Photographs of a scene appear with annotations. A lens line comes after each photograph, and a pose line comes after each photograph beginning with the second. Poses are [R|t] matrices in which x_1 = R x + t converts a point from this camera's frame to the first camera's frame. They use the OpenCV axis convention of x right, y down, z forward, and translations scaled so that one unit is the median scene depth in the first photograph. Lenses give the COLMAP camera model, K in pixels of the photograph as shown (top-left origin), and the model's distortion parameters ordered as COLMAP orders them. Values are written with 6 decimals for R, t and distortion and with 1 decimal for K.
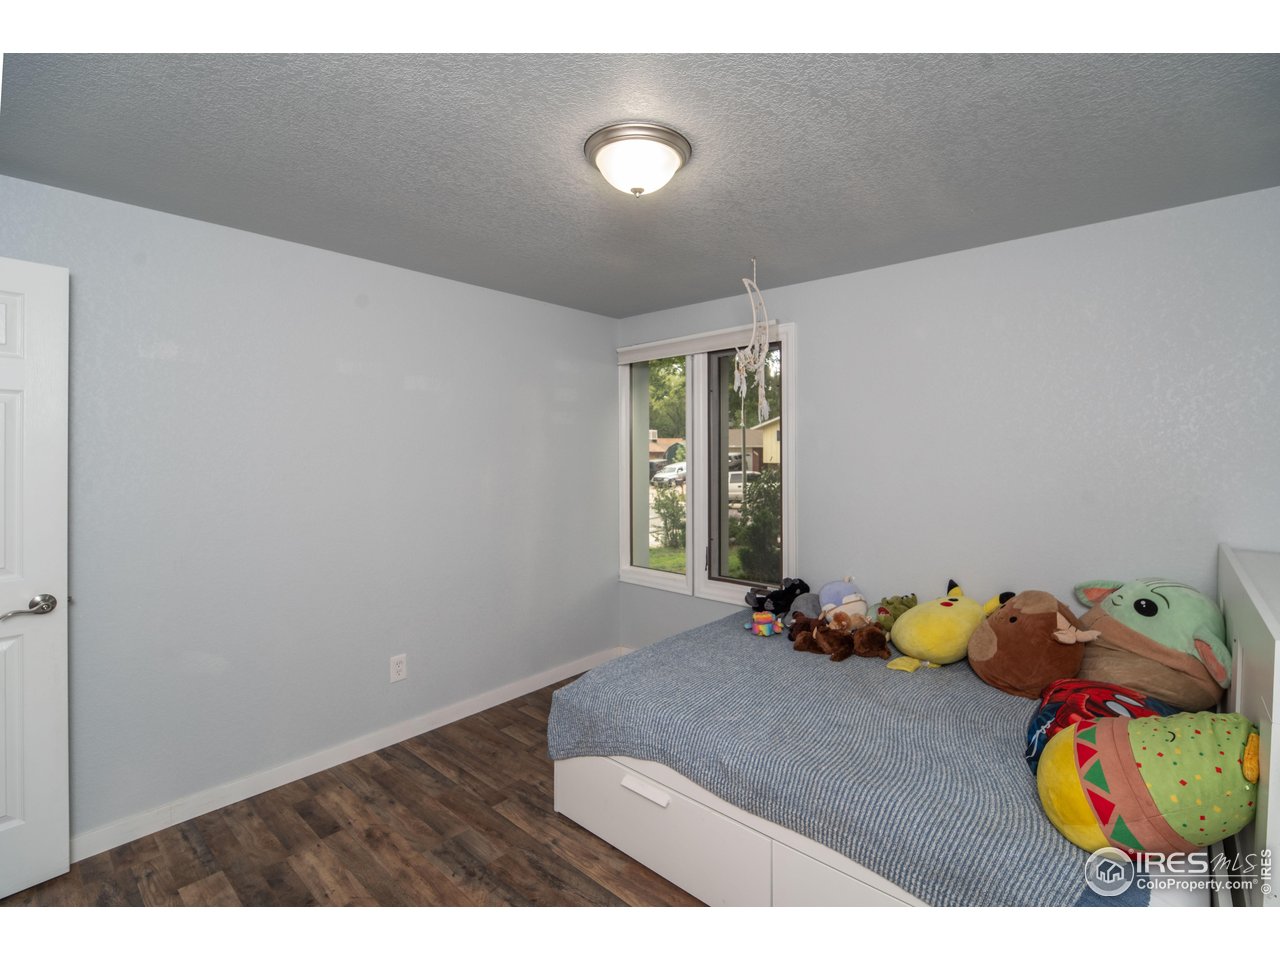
lens RADIAL K [[586.6, 0, 629.9], [0, 586.6, 451.1], [0, 0, 1]] dist [-0.002002, -0.002127]
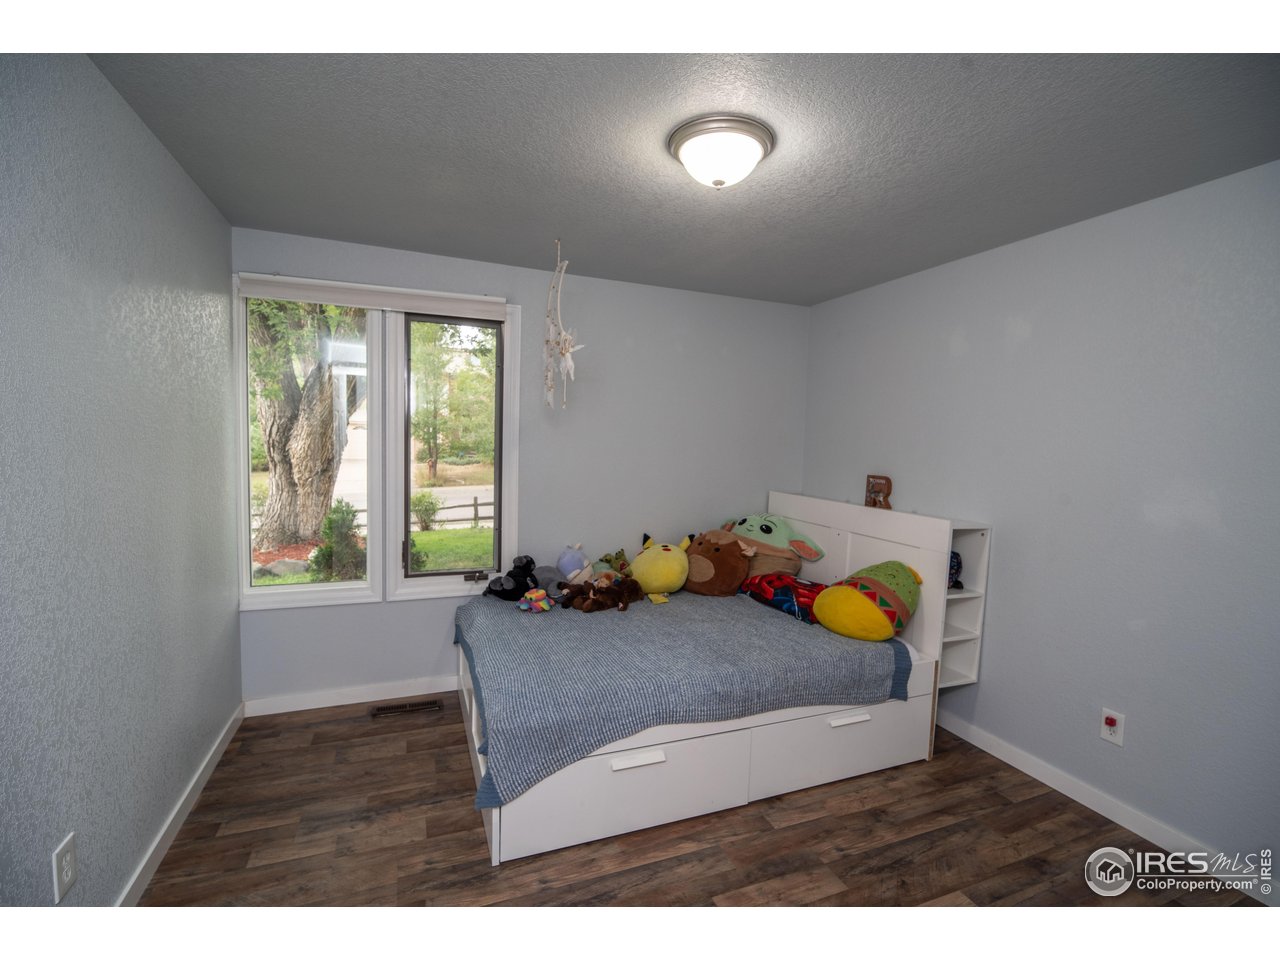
lens RADIAL K [[586.6, 0, 642.3], [0, 586.6, 484.6], [0, 0, 1]] dist [-0.002002, -0.002127]
pose [[0.442011, -0.051346, 0.895539, -0.816606], [-0.027482, 0.997117, 0.070734, 0.015245], [-0.896589, -0.055876, 0.439325, 0.524098]]
